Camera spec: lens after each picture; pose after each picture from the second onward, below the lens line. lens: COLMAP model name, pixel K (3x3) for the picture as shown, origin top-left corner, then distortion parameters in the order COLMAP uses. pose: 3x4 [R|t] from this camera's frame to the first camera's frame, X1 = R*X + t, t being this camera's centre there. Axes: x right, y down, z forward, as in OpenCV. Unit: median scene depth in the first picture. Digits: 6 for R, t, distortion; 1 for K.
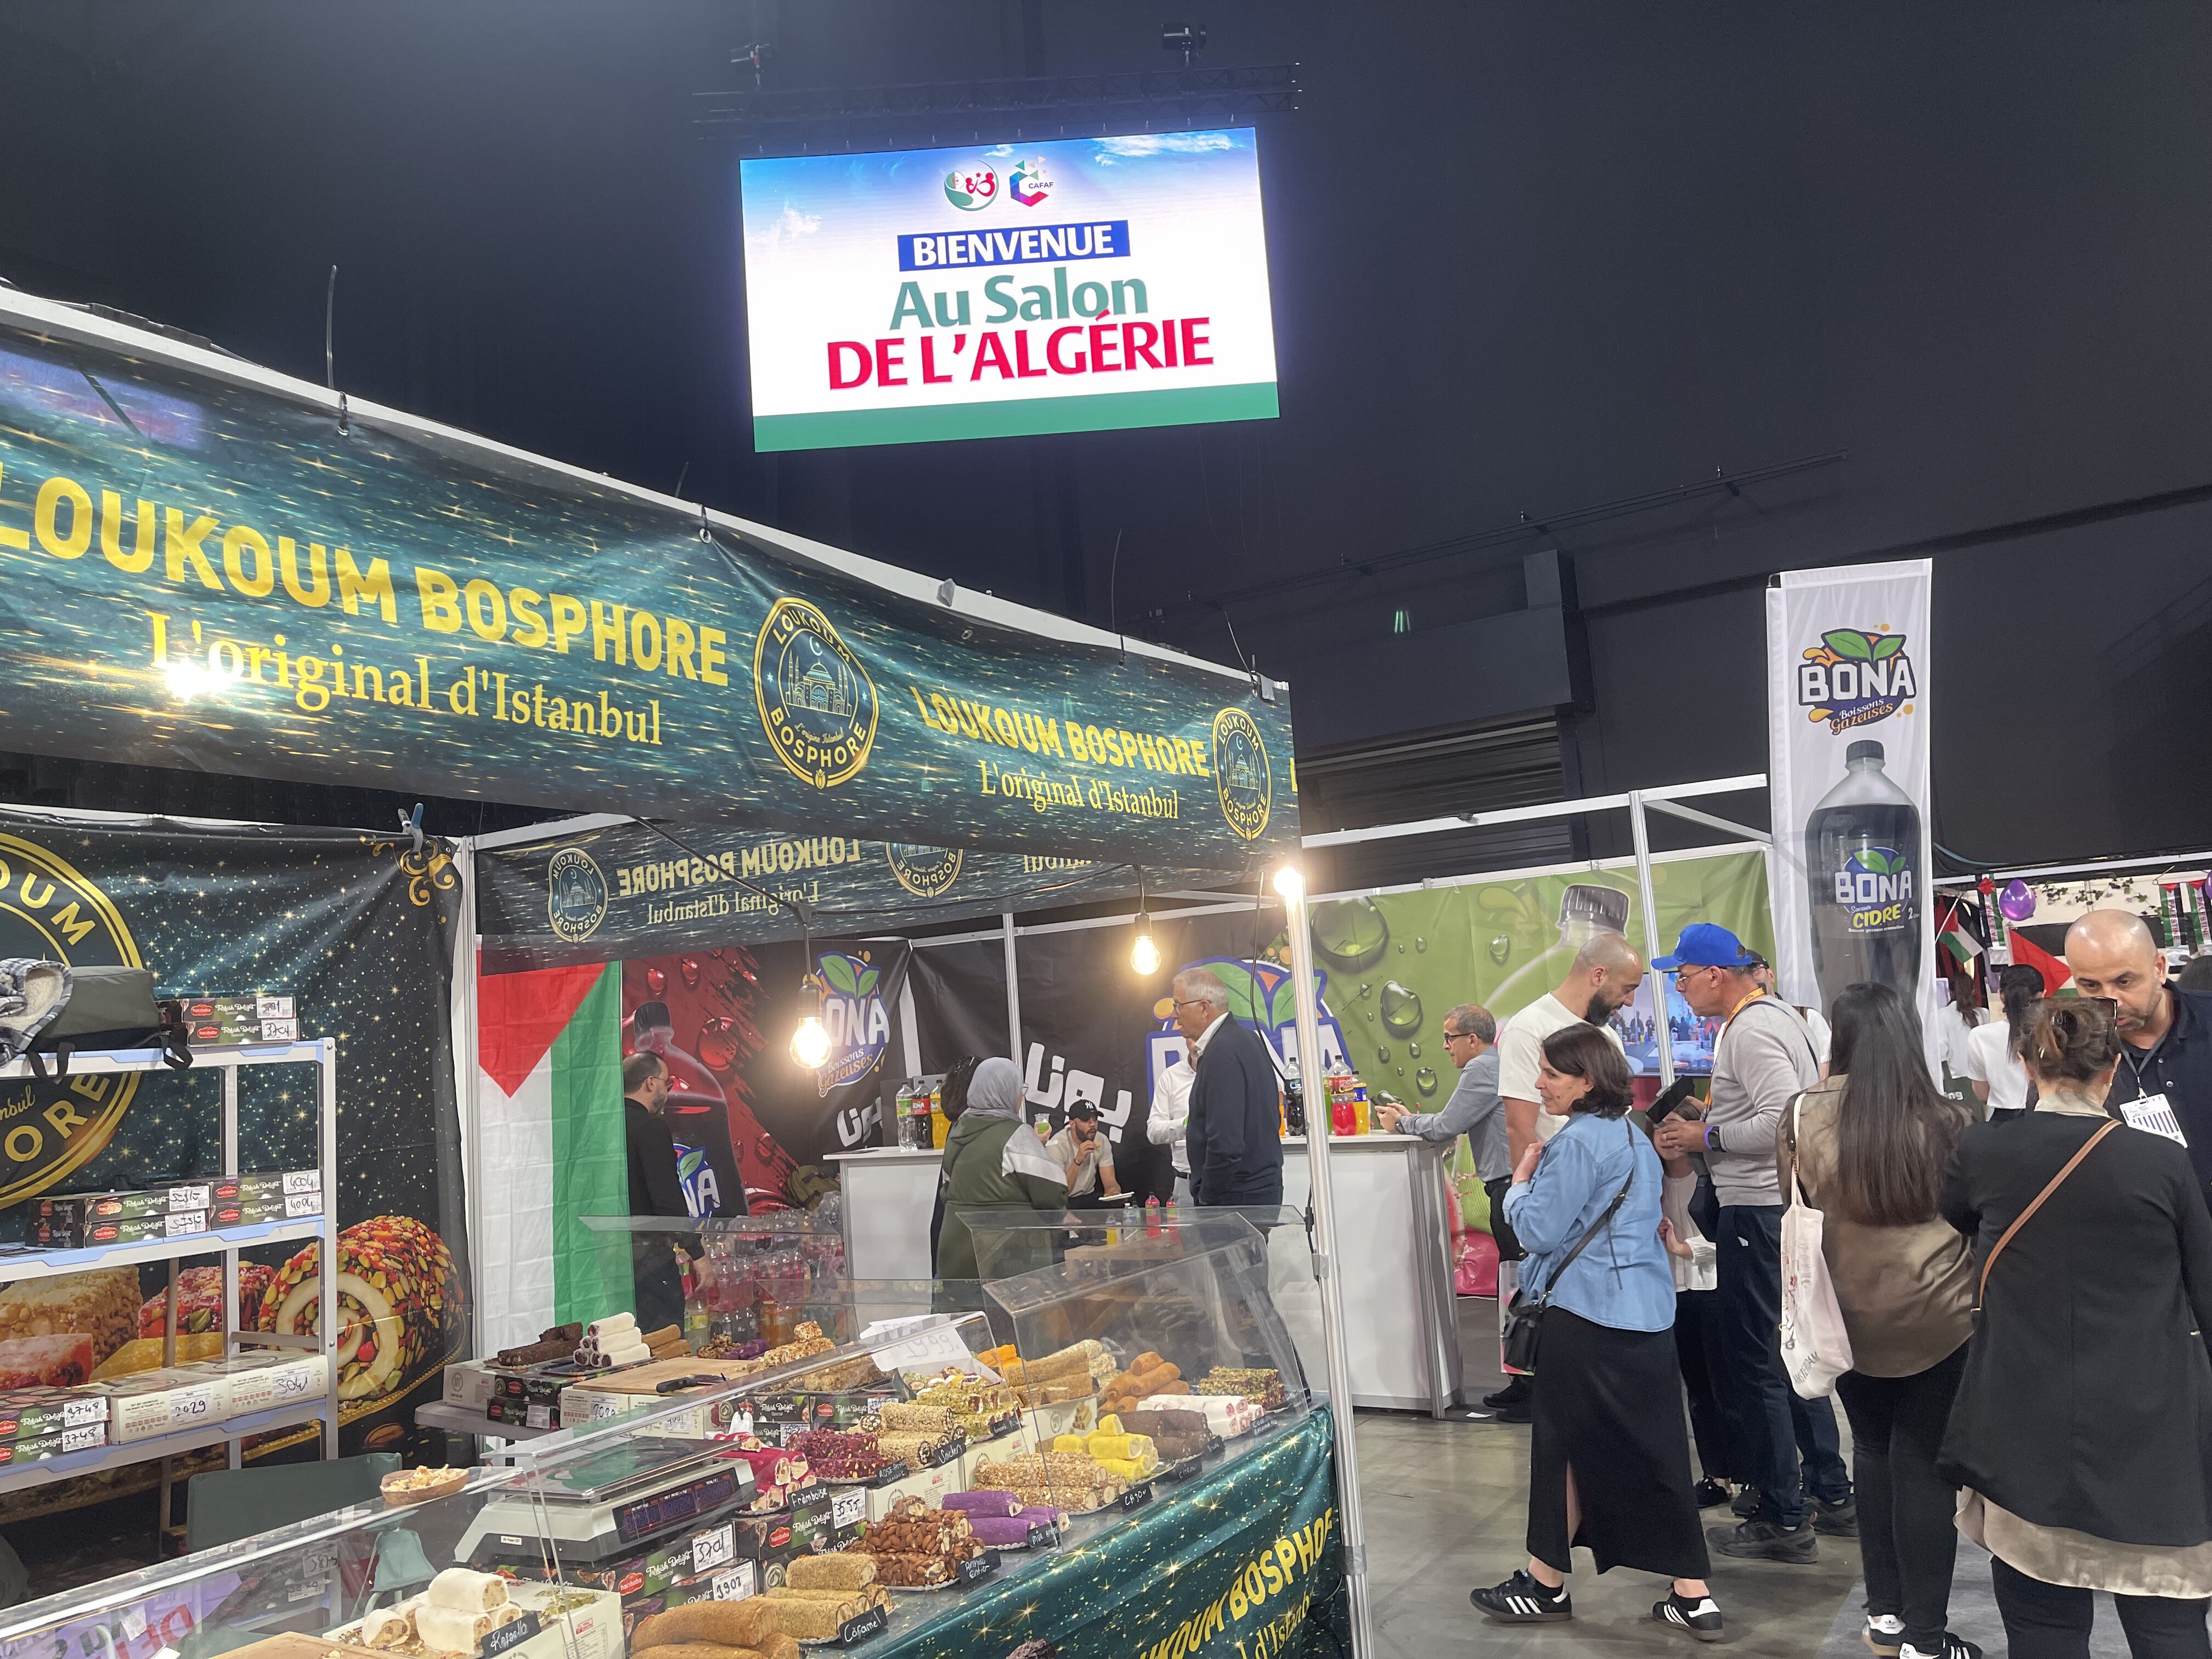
lens RADIAL K [[1688.4, 0, 1102.3], [0, 1688.4, 754.9], [0, 0, 1]] dist [0.067057, -0.077821]
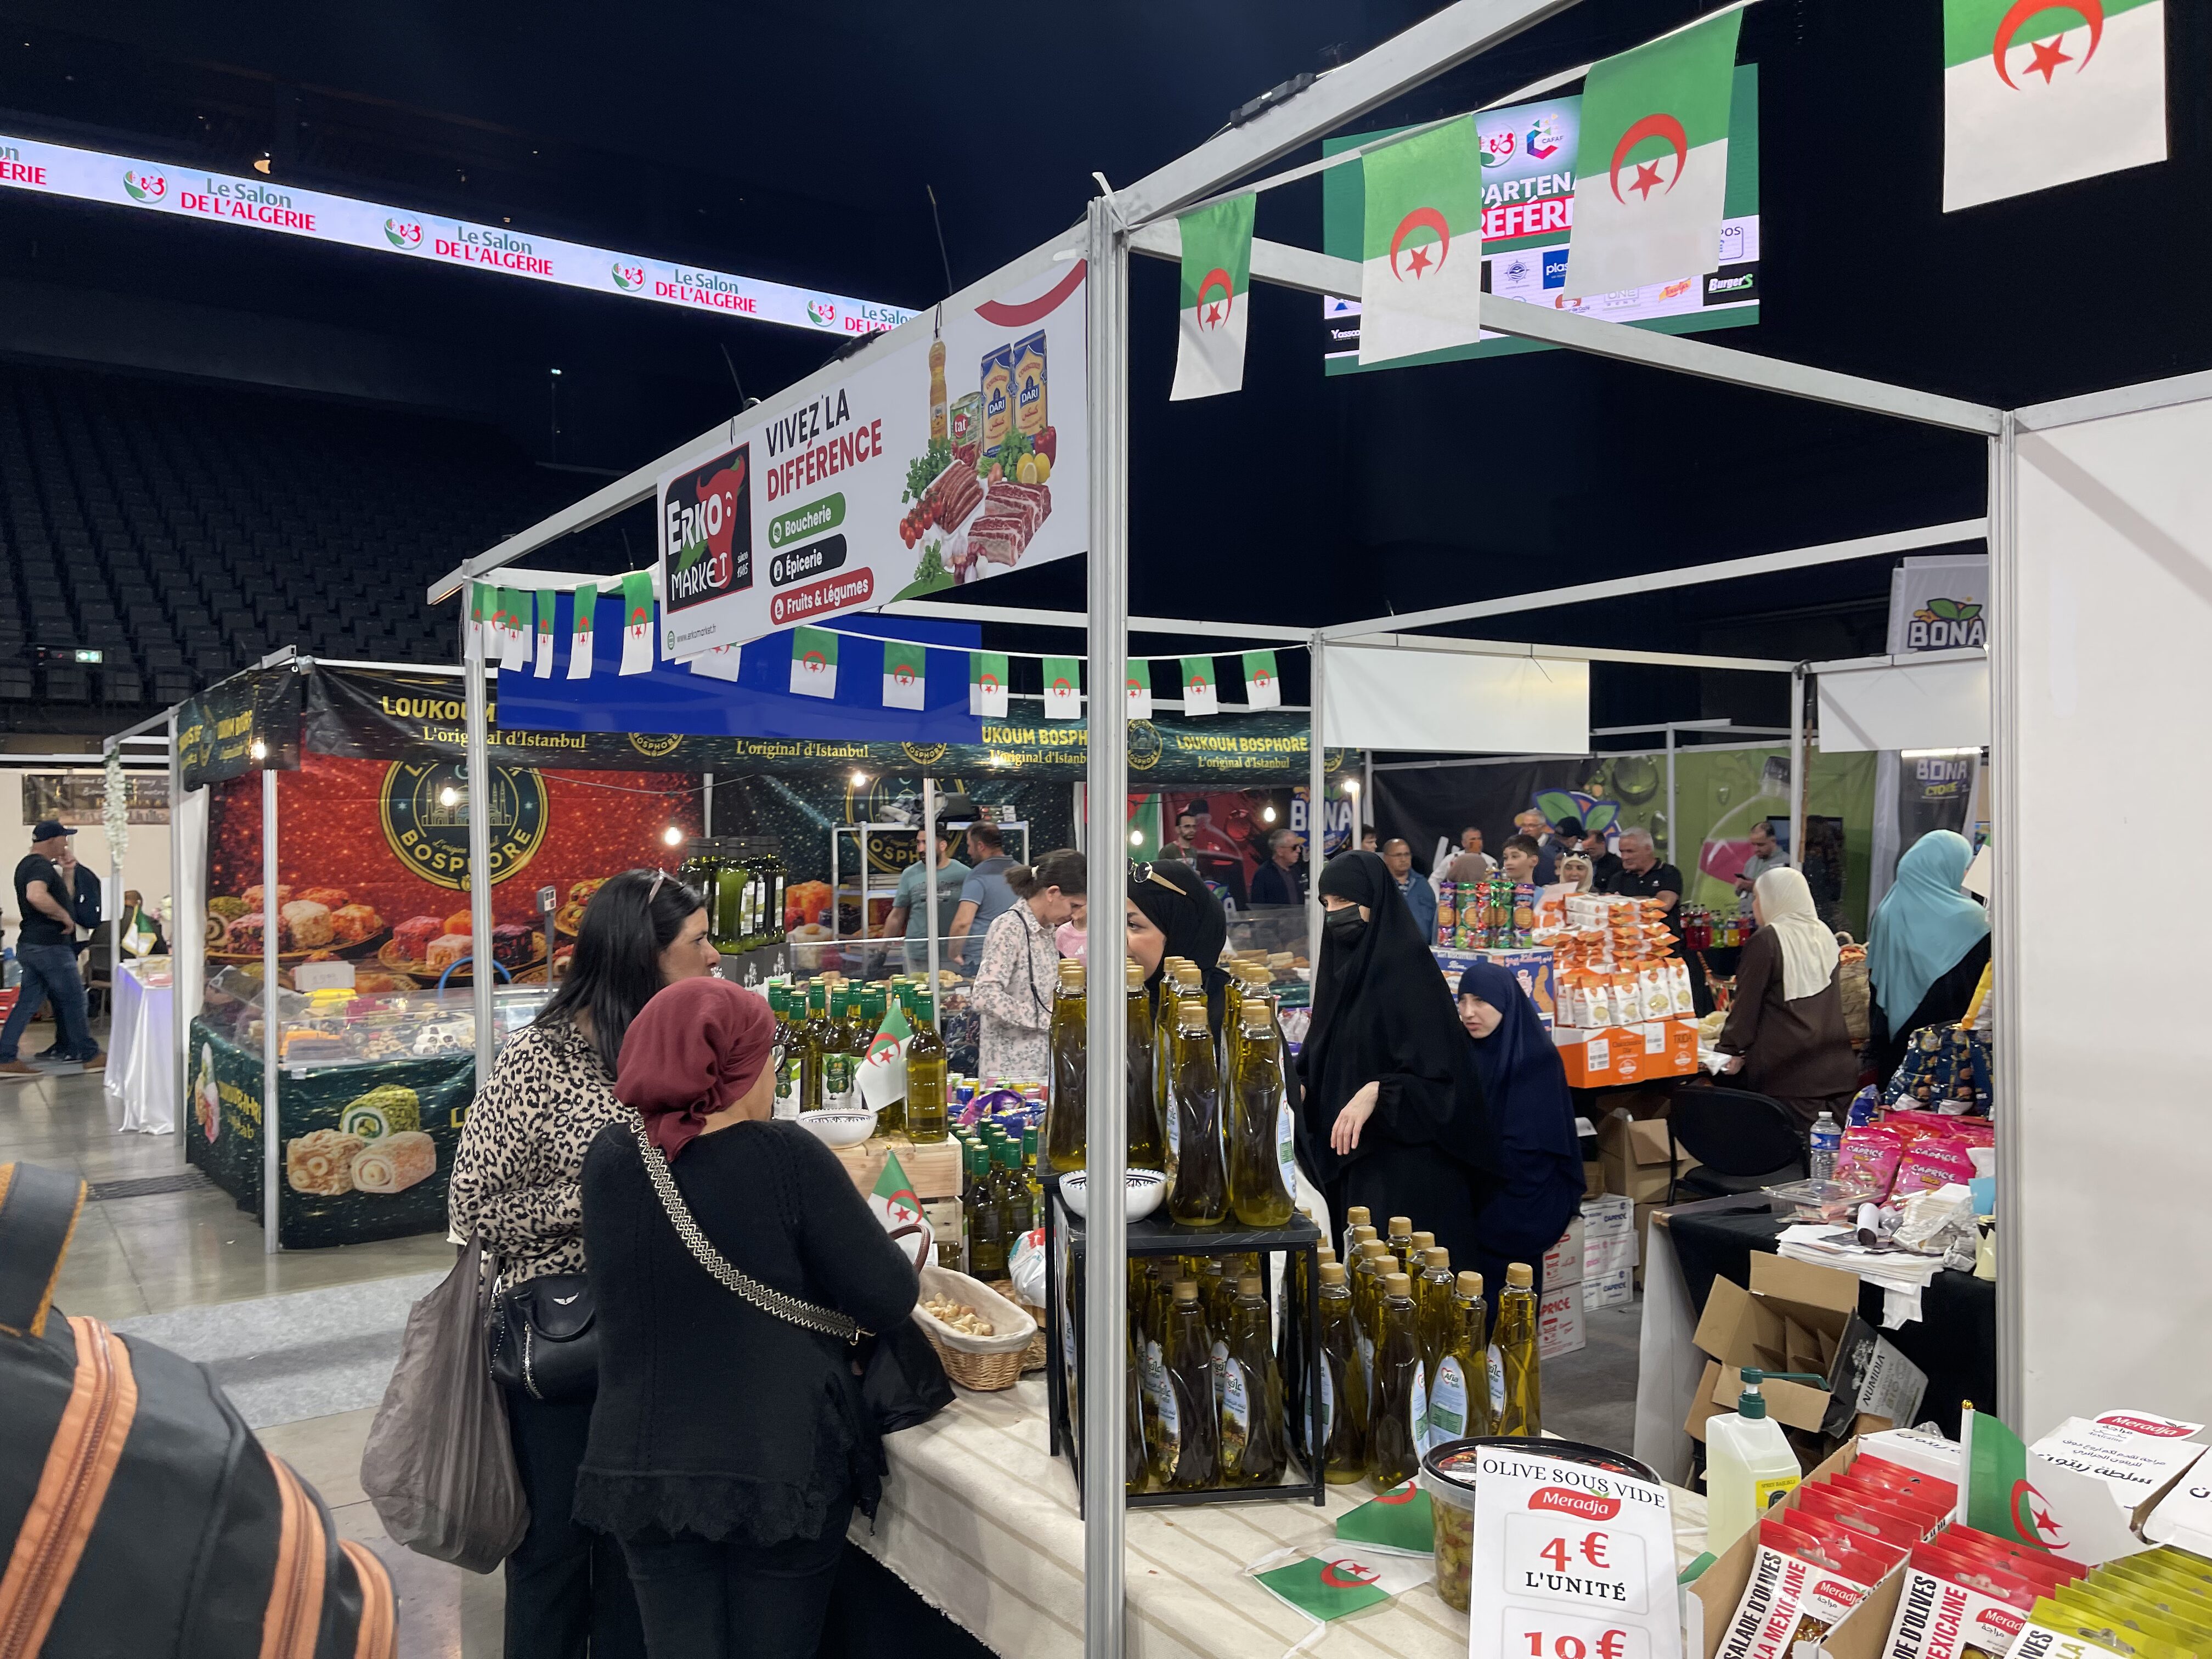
lens RADIAL K [[1688.4, 0, 1093.0], [0, 1688.4, 828.0], [0, 0, 1]] dist [0.067057, -0.077821]
pose [[0.925044, 0.059417, -0.375185, 0.321891], [0.007156, 0.984790, 0.173603, -0.141981], [0.379793, -0.163275, 0.910548, -0.692330]]
